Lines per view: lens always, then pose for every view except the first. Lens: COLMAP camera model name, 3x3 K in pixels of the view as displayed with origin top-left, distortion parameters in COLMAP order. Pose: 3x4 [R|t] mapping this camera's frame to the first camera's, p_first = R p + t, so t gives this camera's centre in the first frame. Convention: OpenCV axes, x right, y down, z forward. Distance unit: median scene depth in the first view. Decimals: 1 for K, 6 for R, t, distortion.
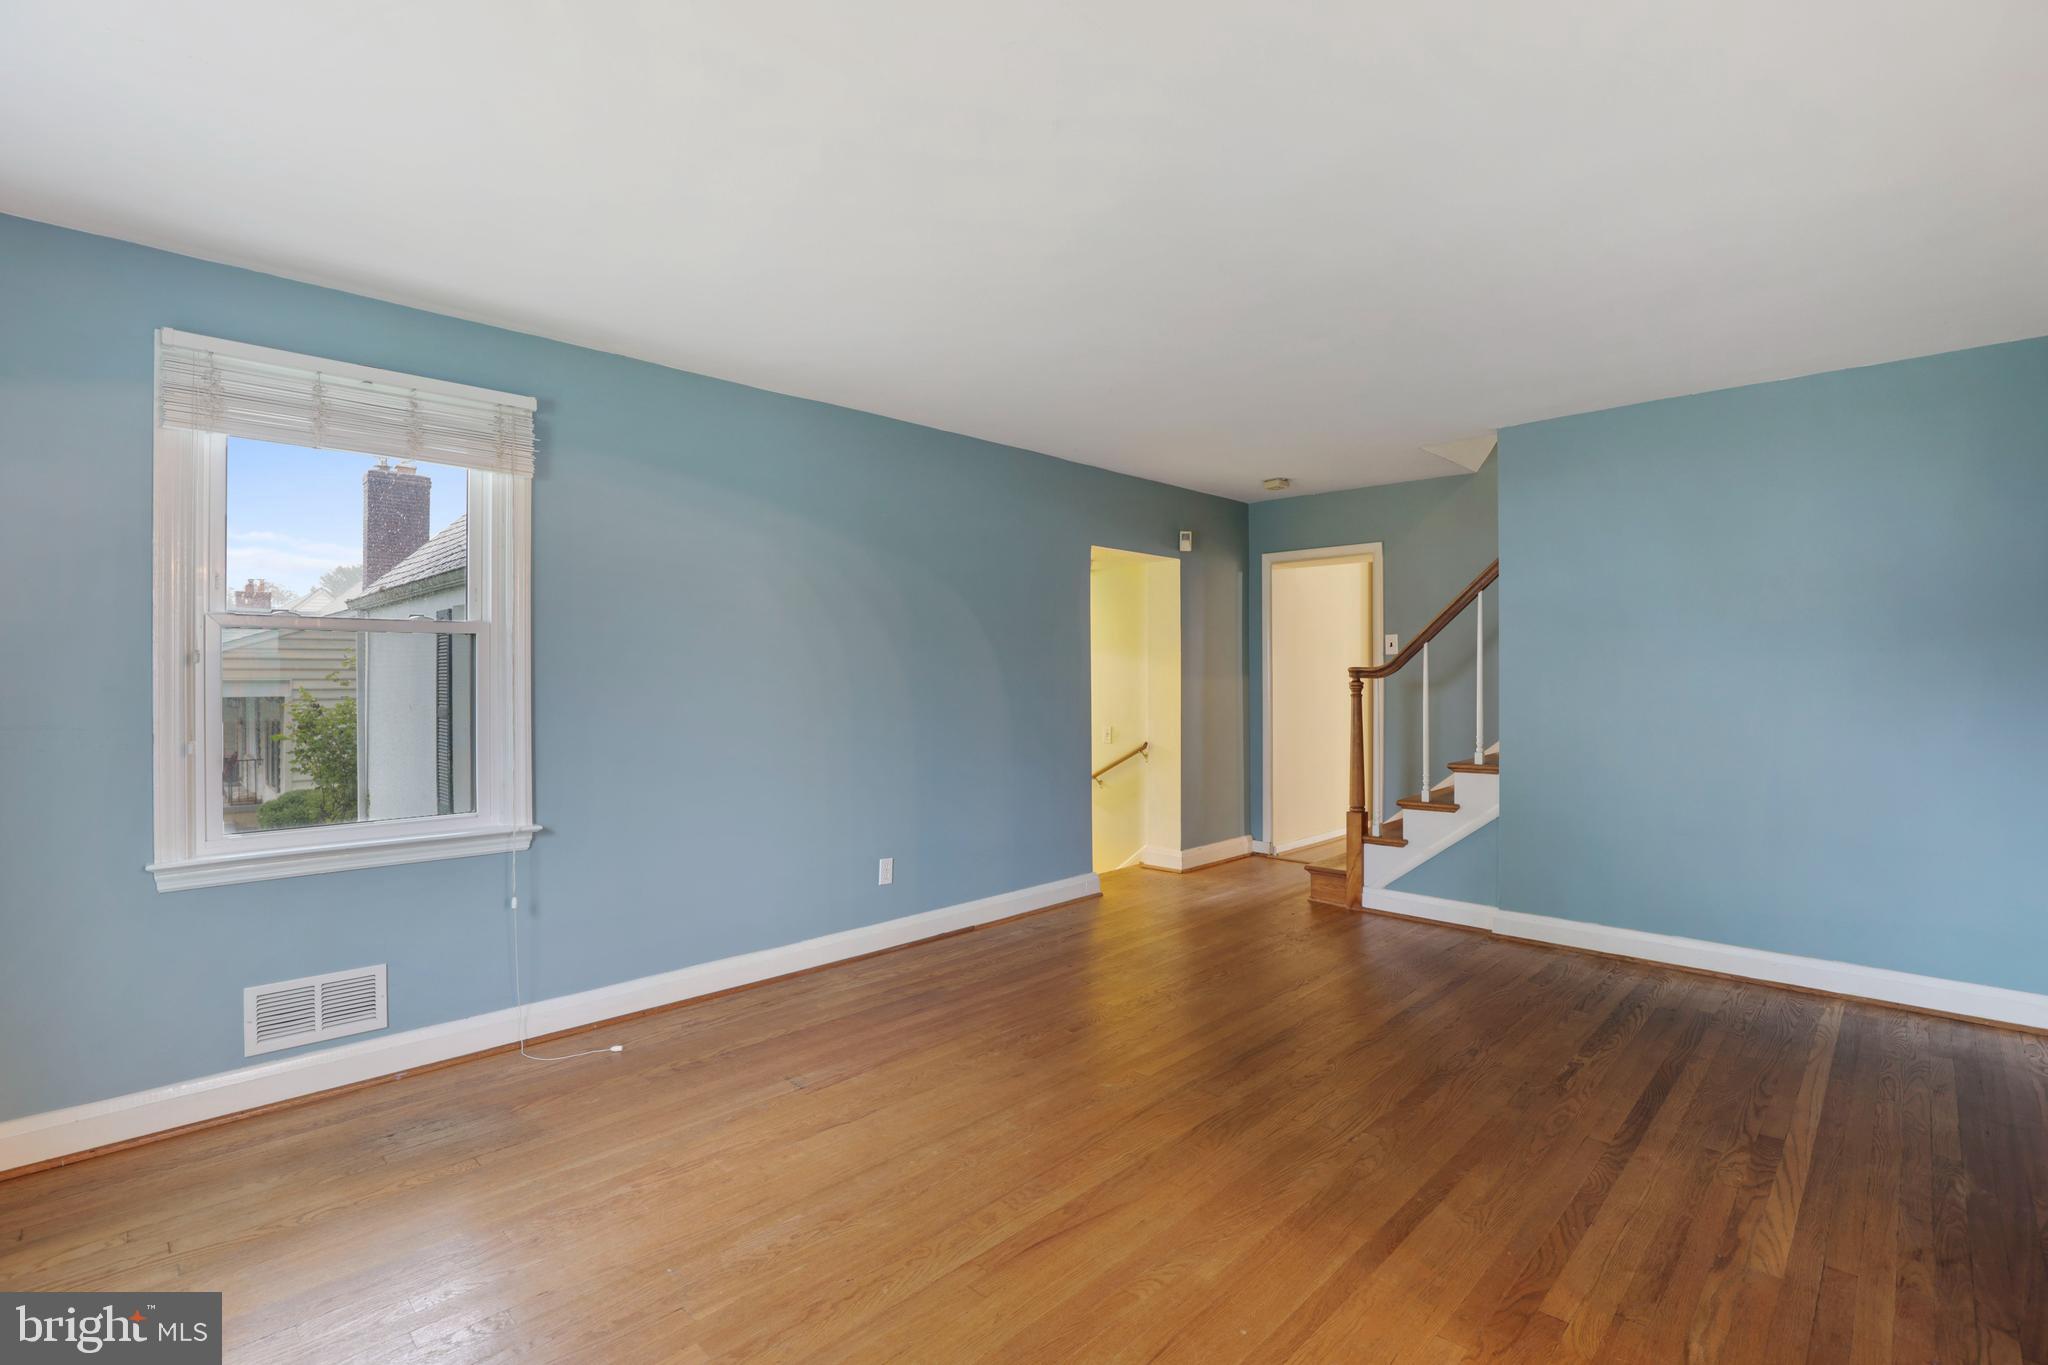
lens RADIAL K [[949.1, 0, 1028.2], [0, 949.1, 672.4], [0, 0, 1]] dist [-0.023057, 0.000578]
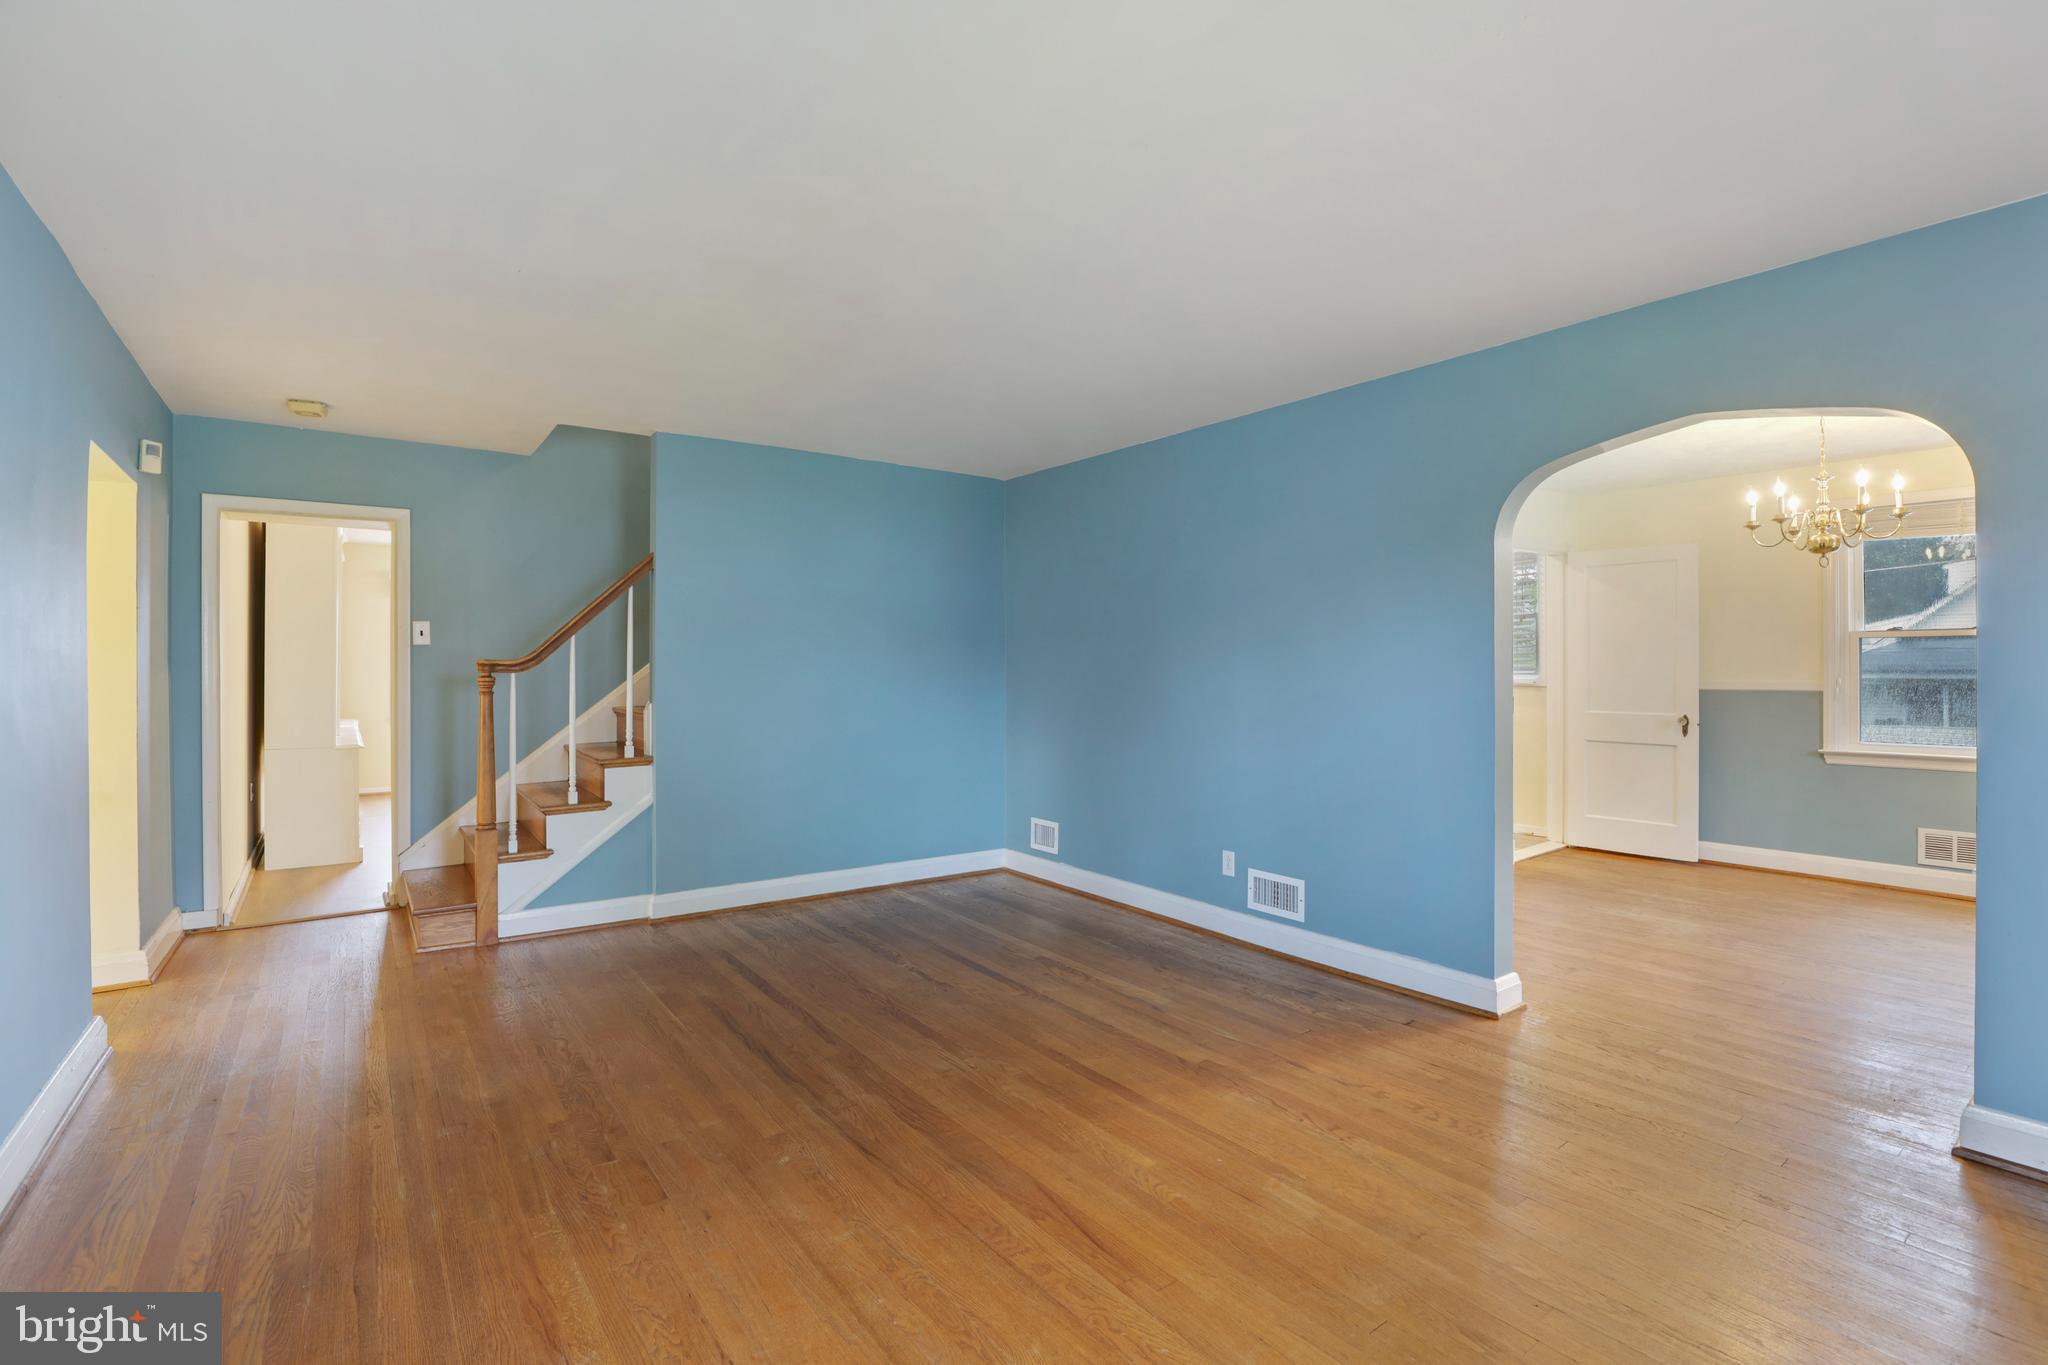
lens RADIAL K [[949.1, 0, 1028.2], [0, 949.1, 672.4], [0, 0, 1]] dist [-0.023057, 0.000578]
pose [[0.159341, -0.004350, 0.987214, -0.609769], [-0.002402, 0.999986, 0.004794, 0.000599], [-0.987221, -0.003136, 0.159328, 0.566792]]
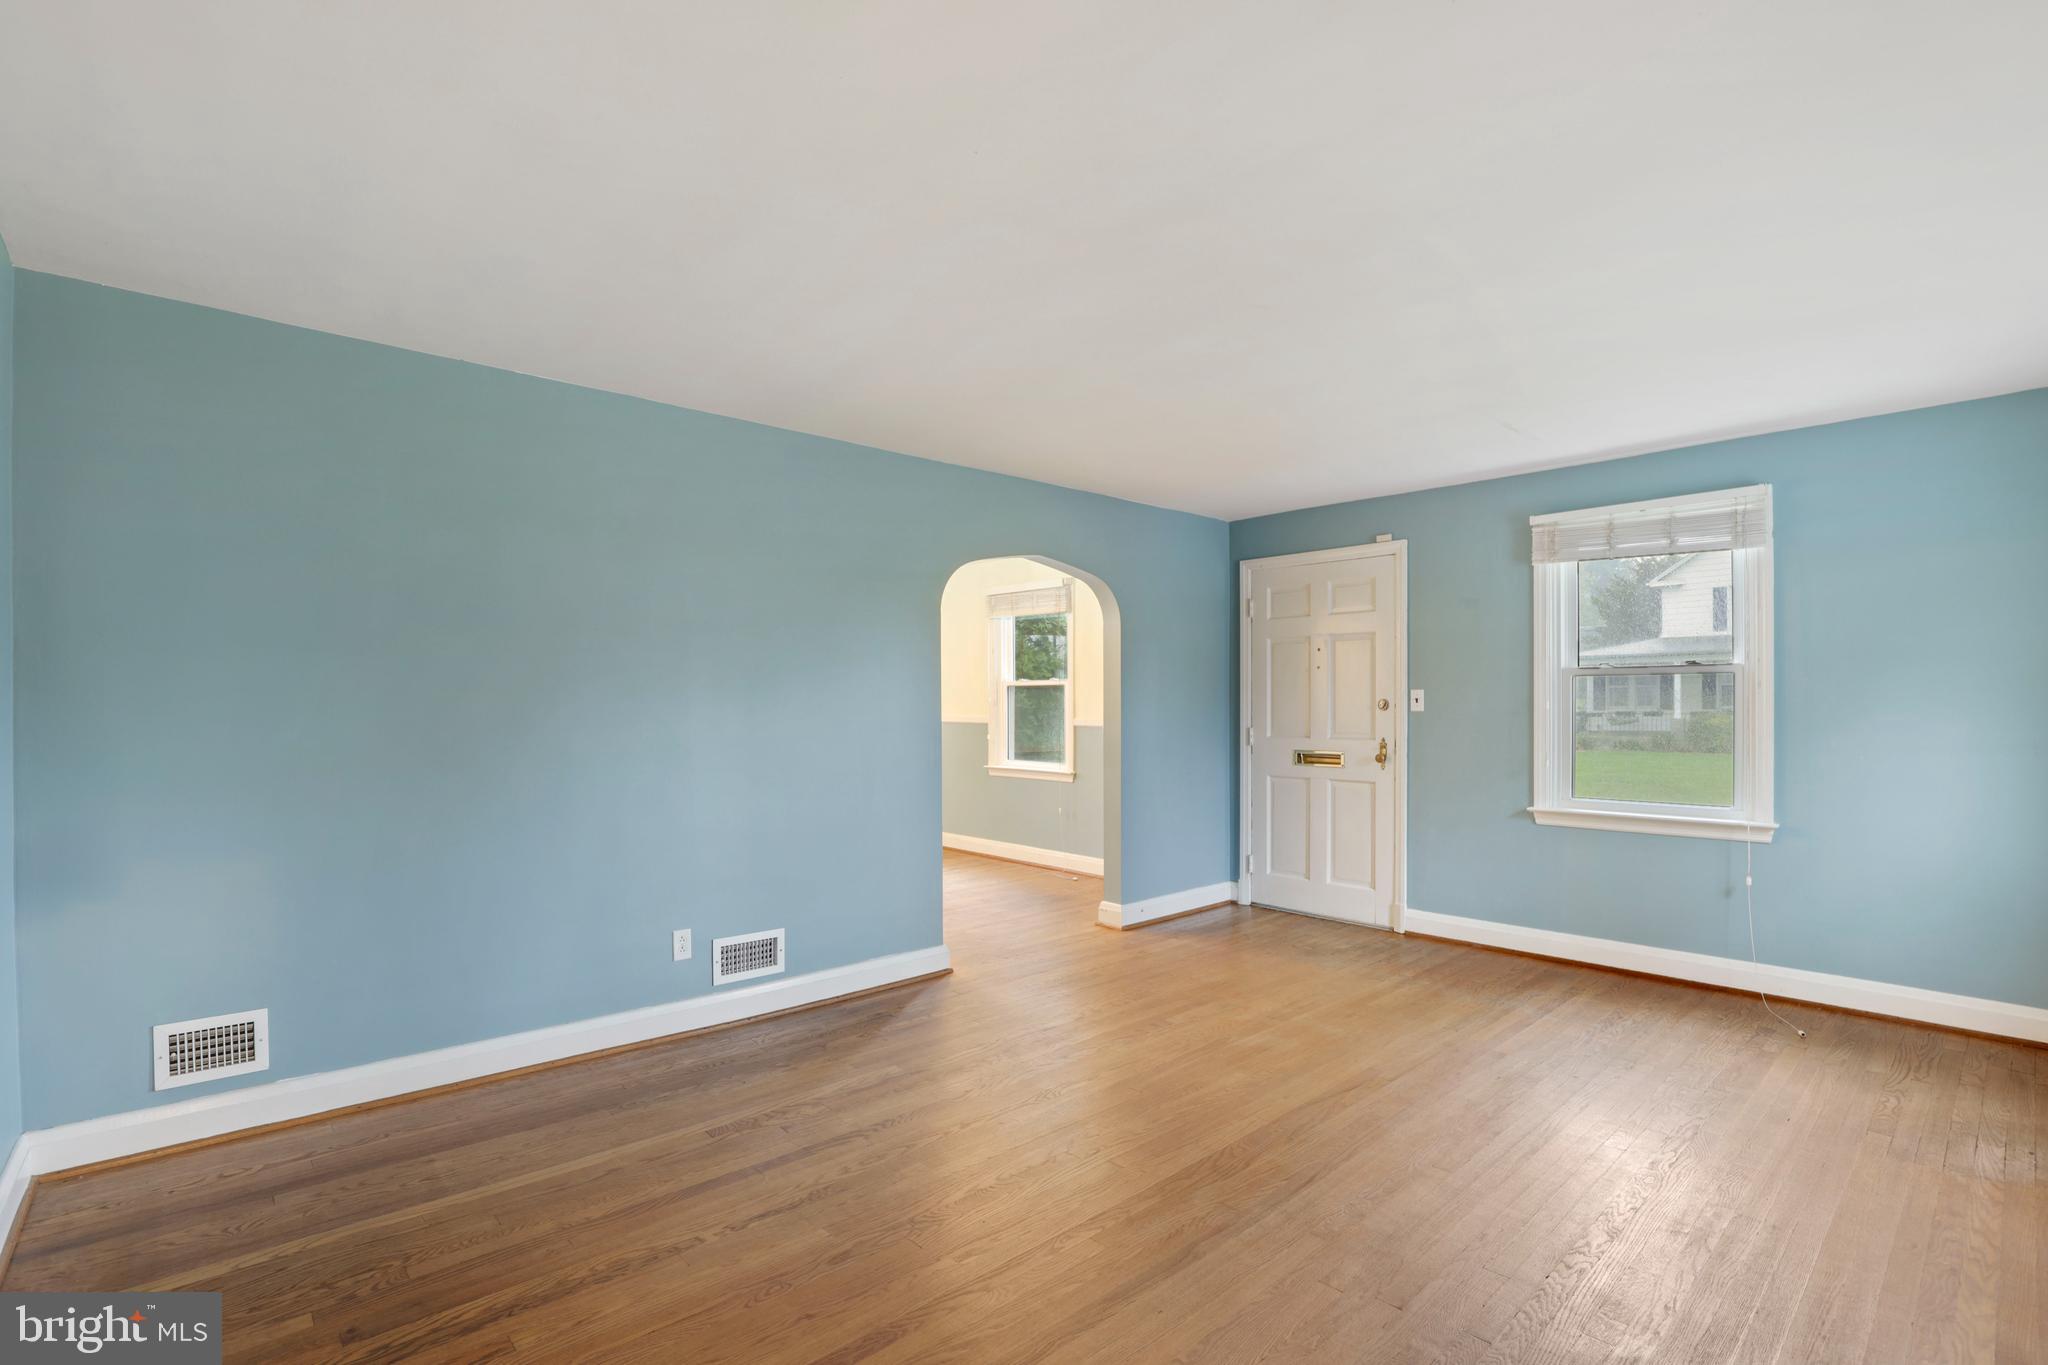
lens RADIAL K [[964.4, 0, 1037.9], [0, 964.4, 712.7], [0, 0, 1]] dist [-0.002650, 0.000030]
pose [[-0.999647, 0.000571, 0.026562, 0.288472], [0.000610, 0.999999, 0.001484, 0.006516], [-0.026561, 0.001500, -0.999646, 1.573479]]
